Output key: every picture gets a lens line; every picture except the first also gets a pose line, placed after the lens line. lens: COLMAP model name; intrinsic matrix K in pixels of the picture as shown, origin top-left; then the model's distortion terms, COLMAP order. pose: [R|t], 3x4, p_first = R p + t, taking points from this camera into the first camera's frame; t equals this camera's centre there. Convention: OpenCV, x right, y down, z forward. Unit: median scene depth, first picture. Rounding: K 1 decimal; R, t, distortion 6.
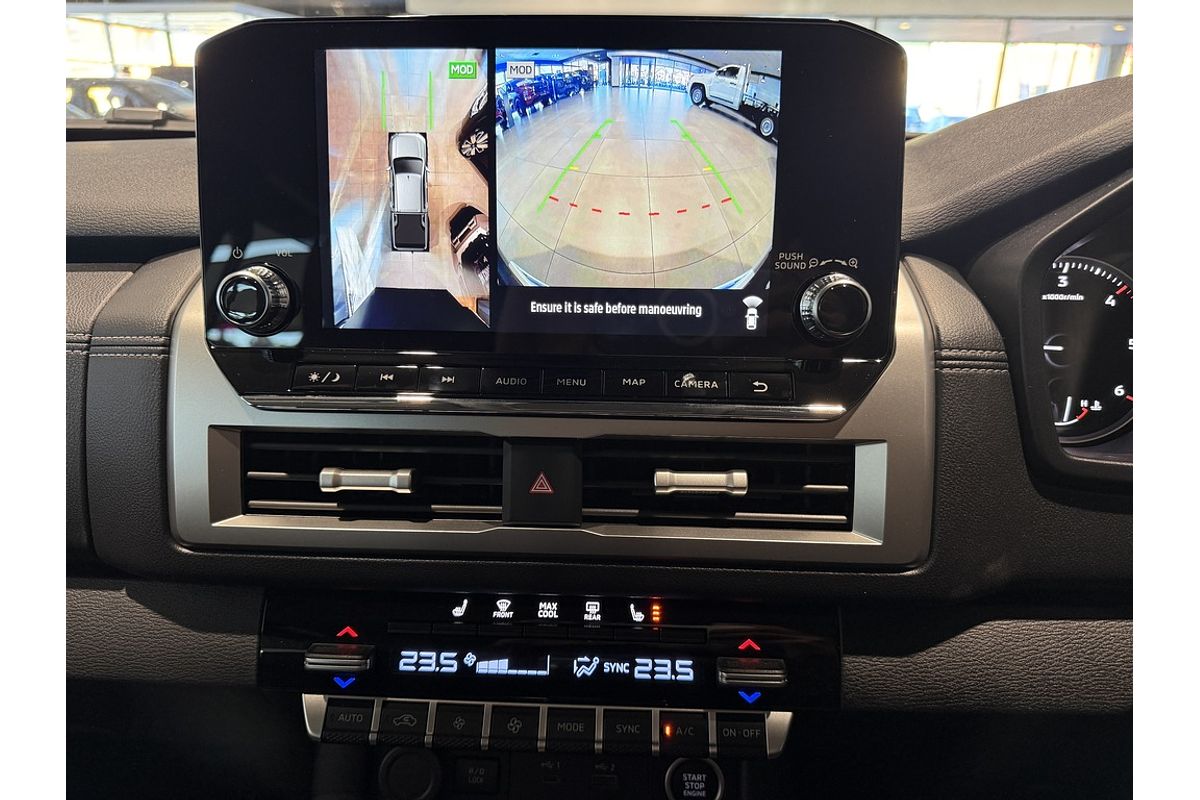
lens RADIAL K [[761.0, 0, 600.0], [0, 761.0, 400.0], [0, 0, 1]] dist [-0.000896, -0.001773]
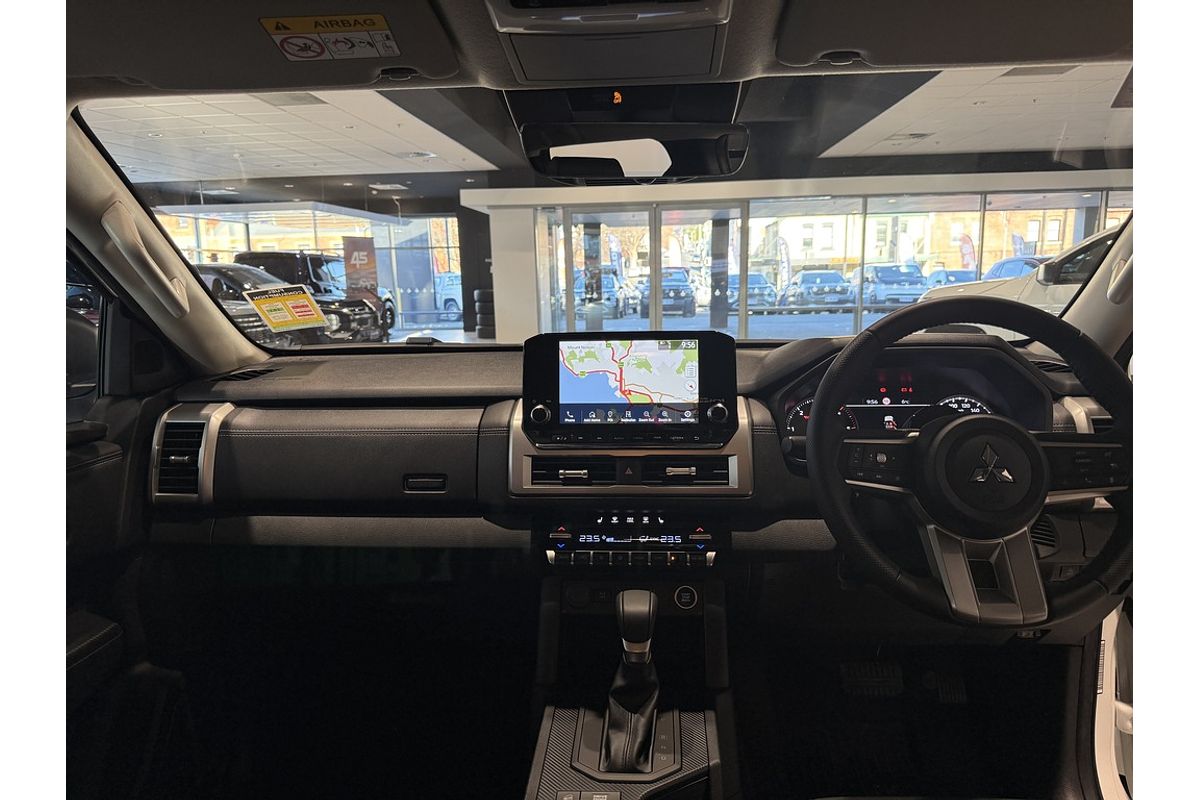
lens RADIAL K [[748.4, 0, 600.0], [0, 748.4, 400.0], [0, 0, 1]] dist [0.076602, -0.124976]
pose [[0.999040, -0.021710, -0.038046, -0.065744], [0.013783, 0.980222, -0.197421, 0.394654], [0.041579, 0.196707, 0.979580, -1.922196]]
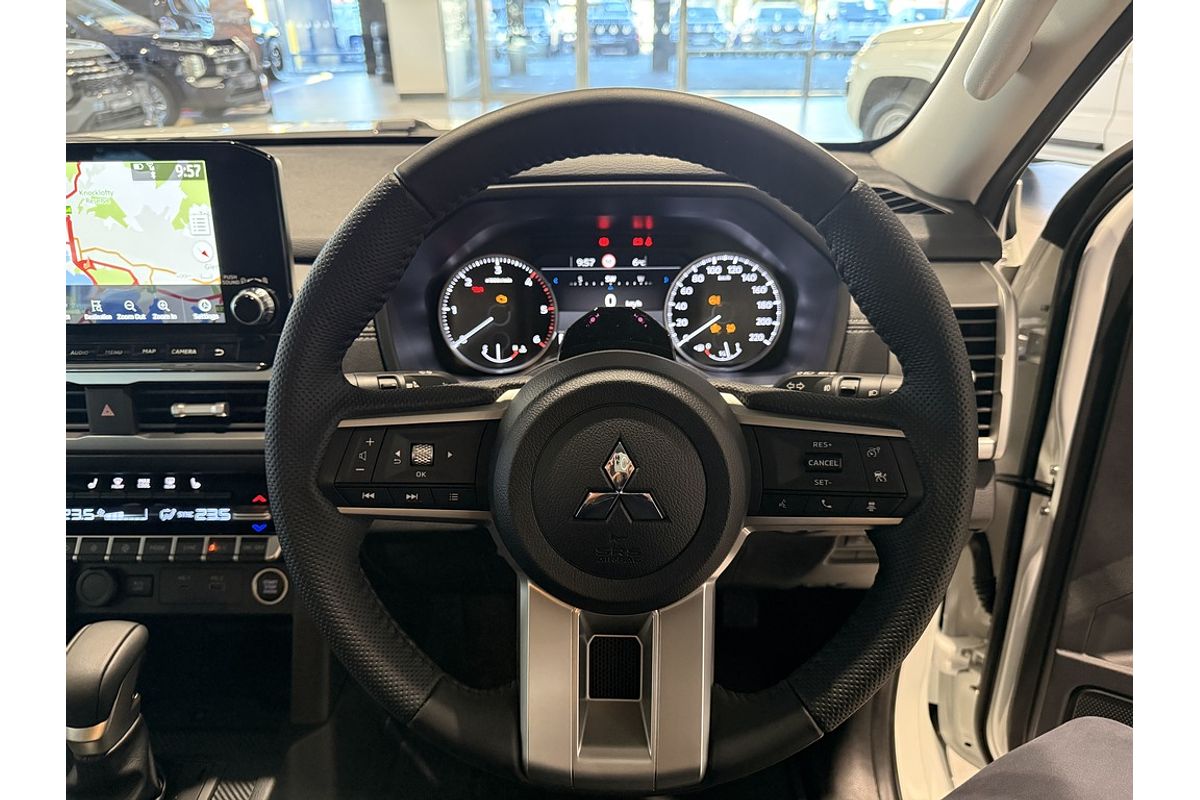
lens RADIAL K [[748.4, 0, 600.0], [0, 748.4, 400.0], [0, 0, 1]] dist [0.076602, -0.124976]
pose [[0.999261, -0.030509, 0.023366, 0.923312], [0.027589, 0.992815, 0.116435, -0.077079], [-0.026750, -0.115705, 0.992923, -0.687890]]
